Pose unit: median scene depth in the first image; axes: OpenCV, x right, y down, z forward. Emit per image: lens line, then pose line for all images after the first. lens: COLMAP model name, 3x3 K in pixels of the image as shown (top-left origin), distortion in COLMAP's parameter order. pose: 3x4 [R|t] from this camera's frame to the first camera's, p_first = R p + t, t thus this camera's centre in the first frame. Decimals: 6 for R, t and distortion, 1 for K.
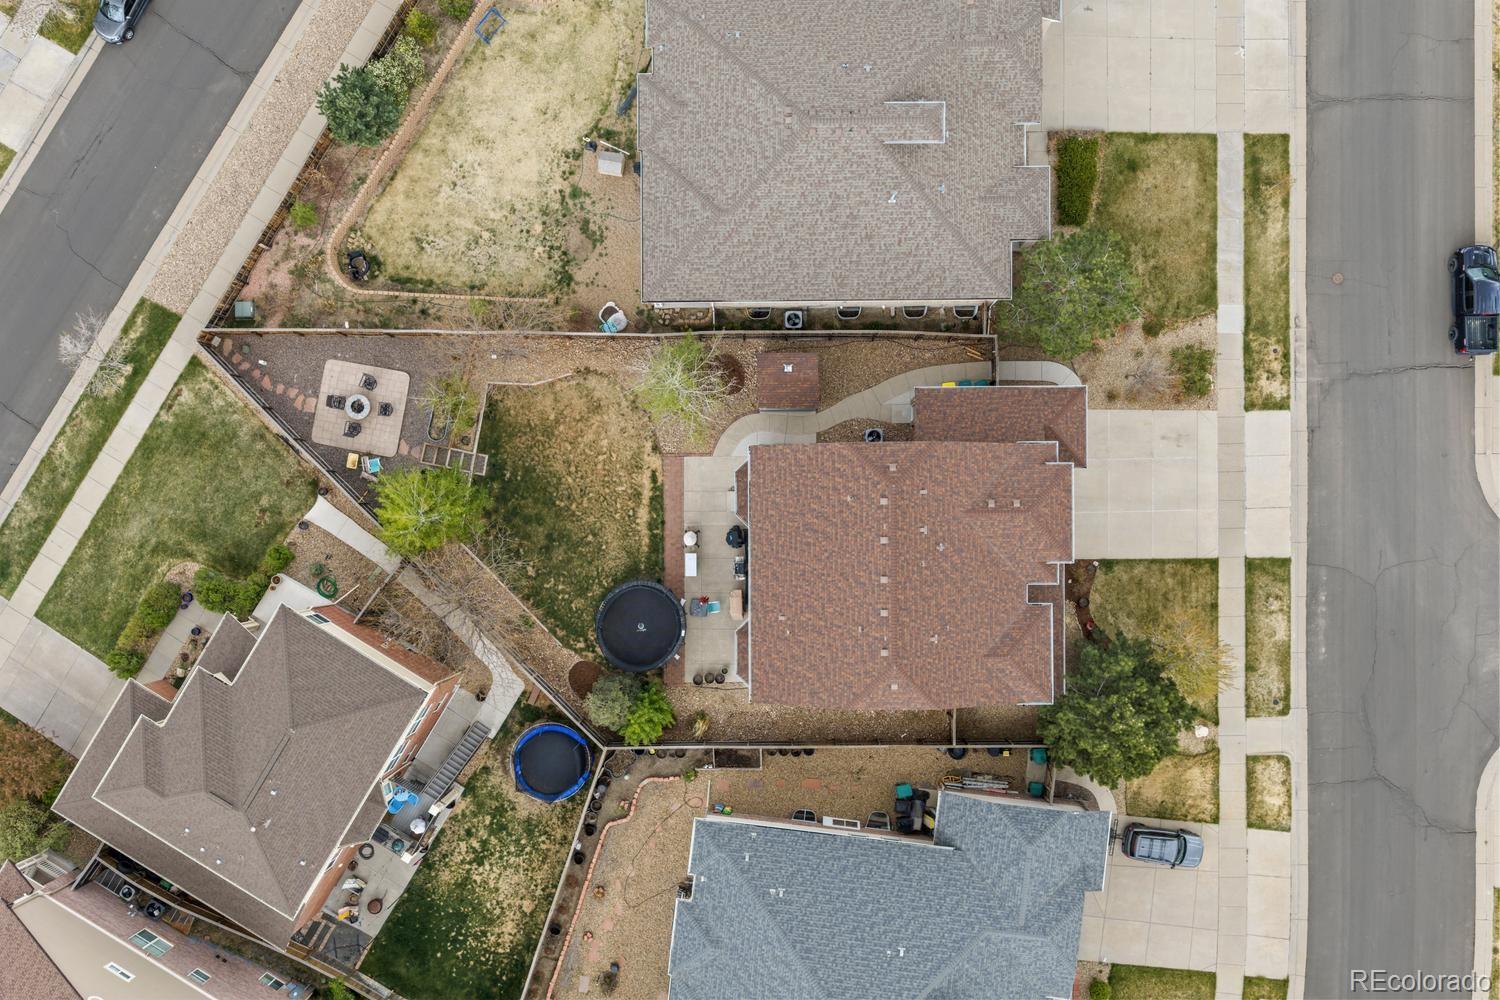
lens RADIAL K [[1241.4, 0, 750.0], [0, 1241.4, 500.0], [0, 0, 1]] dist [0.018043, -0.040567]
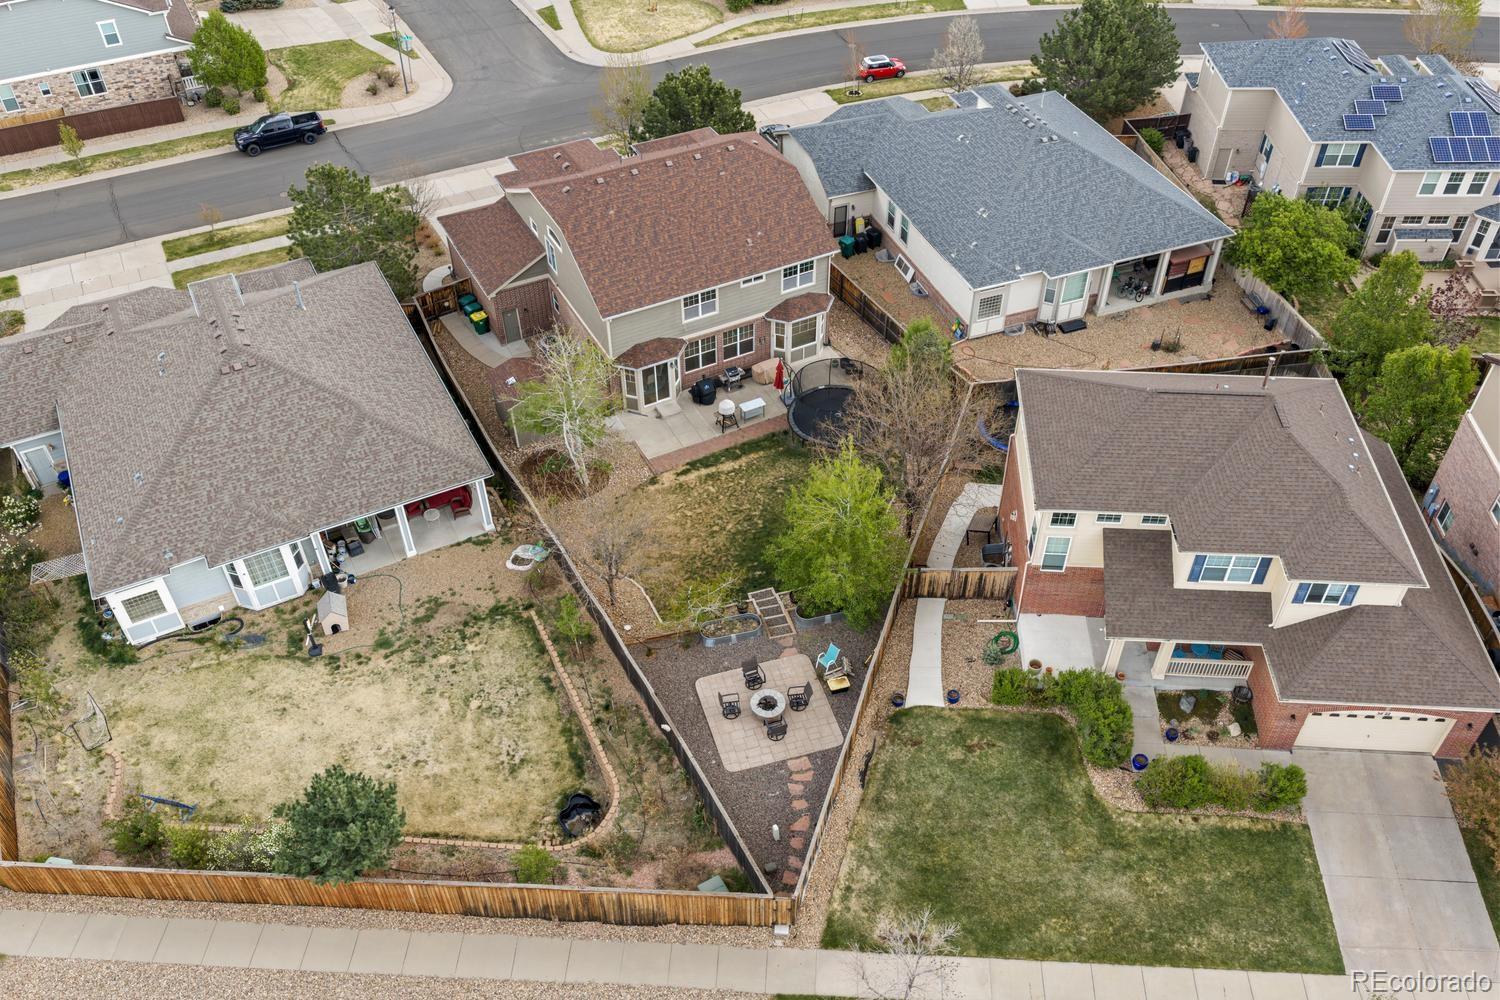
lens RADIAL K [[1241.4, 0, 750.0], [0, 1241.4, 500.0], [0, 0, 1]] dist [0.018043, -0.040567]
pose [[-0.457643, -0.596040, 0.659772, -0.685837], [0.889129, -0.309753, 0.336901, -0.276773], [0.003560, 0.740803, 0.671713, 0.434071]]
